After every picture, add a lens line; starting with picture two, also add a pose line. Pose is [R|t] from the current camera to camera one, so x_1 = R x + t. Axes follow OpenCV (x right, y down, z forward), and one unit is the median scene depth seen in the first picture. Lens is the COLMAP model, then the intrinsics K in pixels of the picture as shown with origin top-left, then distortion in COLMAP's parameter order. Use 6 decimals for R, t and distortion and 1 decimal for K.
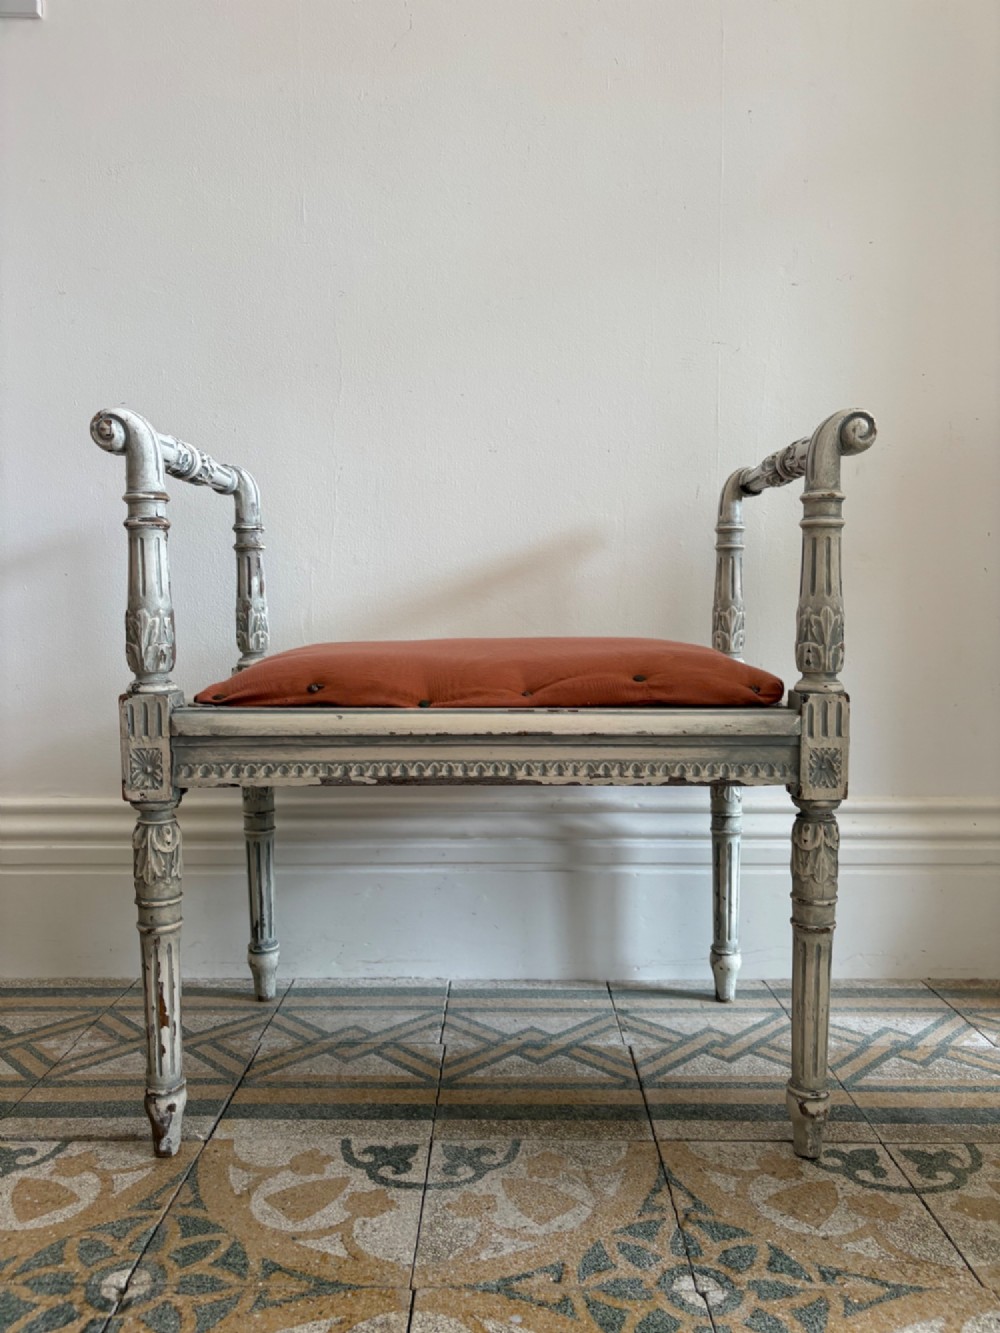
lens RADIAL K [[1015.7, 0, 497.4], [0, 1015.7, 675.5], [0, 0, 1]] dist [0.070502, -0.123222]
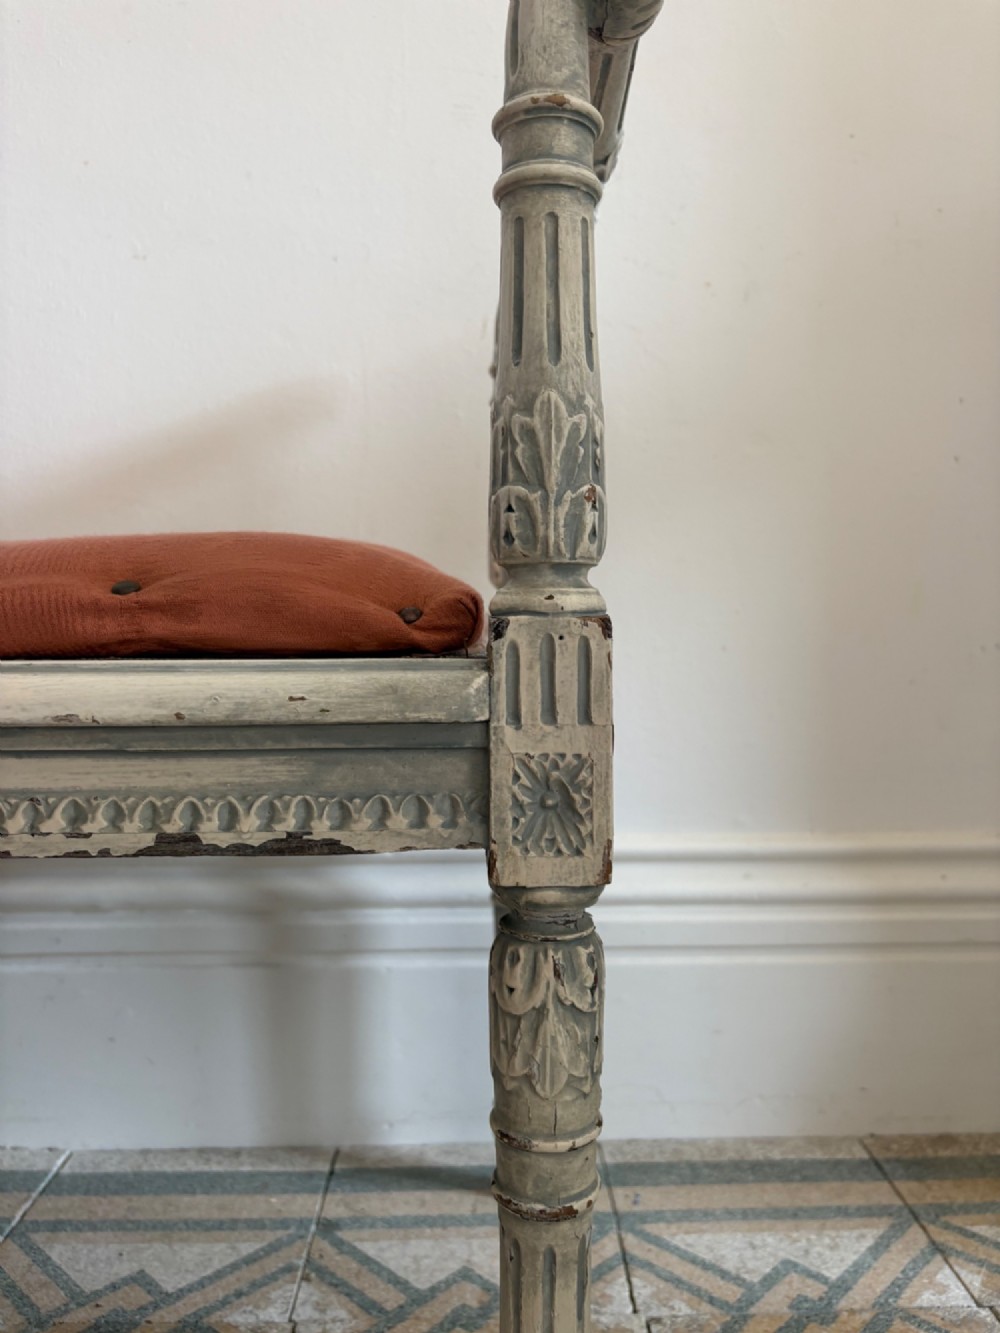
lens RADIAL K [[1028.1, 0, 500.8], [0, 1028.1, 664.3], [0, 0, 1]] dist [0.059876, -0.114129]
pose [[0.999687, -0.004583, 0.024608, 0.289412], [0.005016, 0.999833, -0.017574, 0.042910], [-0.024524, 0.017692, 0.999543, 0.600639]]
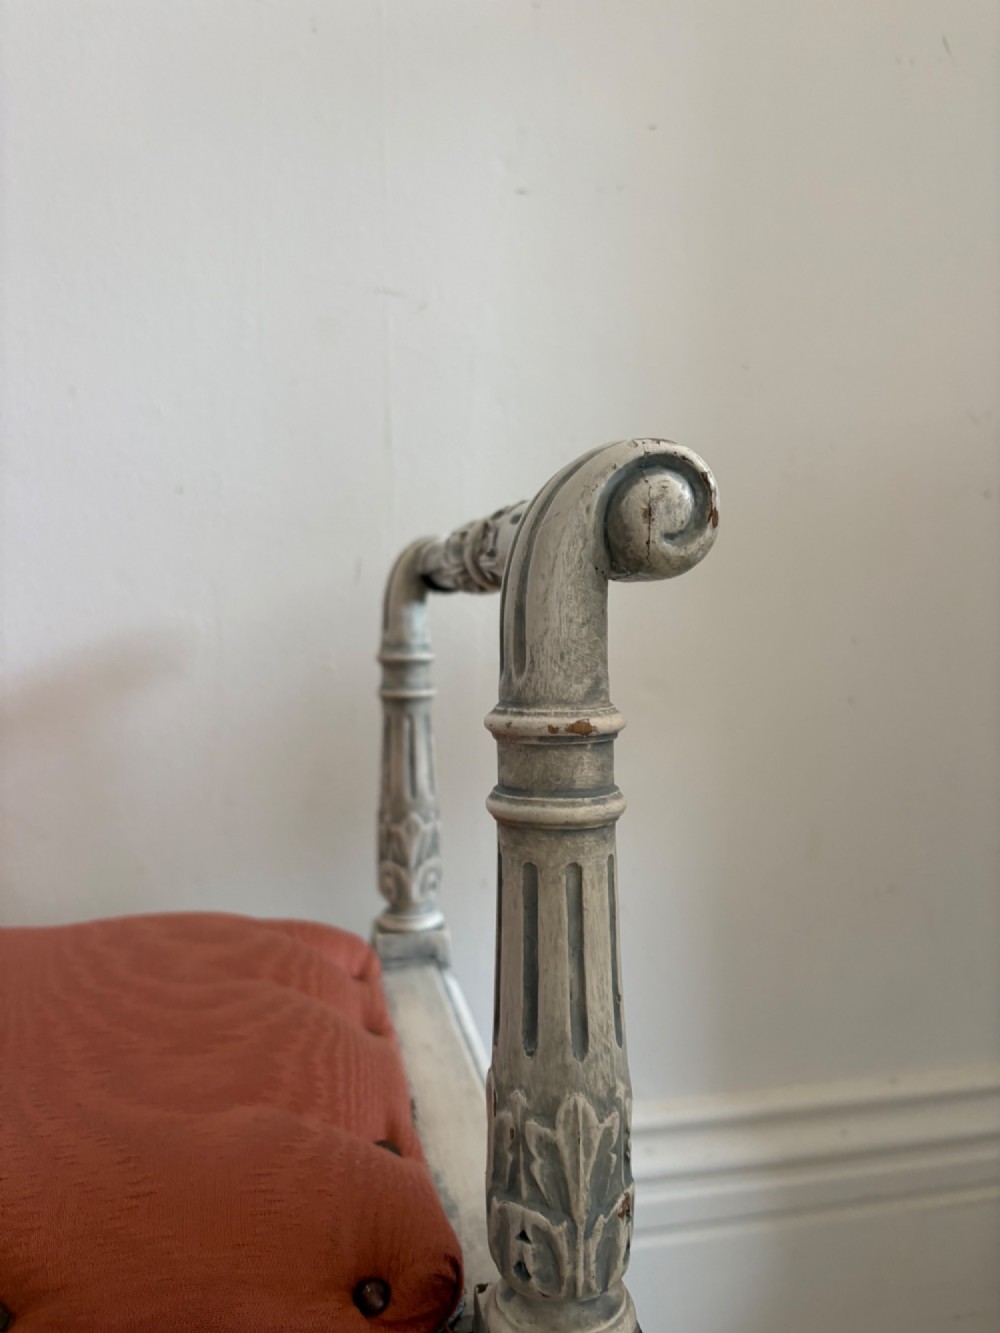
lens RADIAL K [[1028.1, 0, 500.8], [0, 1028.1, 664.3], [0, 0, 1]] dist [0.059876, -0.114129]
pose [[0.978505, -0.023598, 0.204869, 0.237422], [0.024198, 0.999707, -0.000420, -0.192490], [-0.204799, 0.005369, 0.978789, 0.694151]]
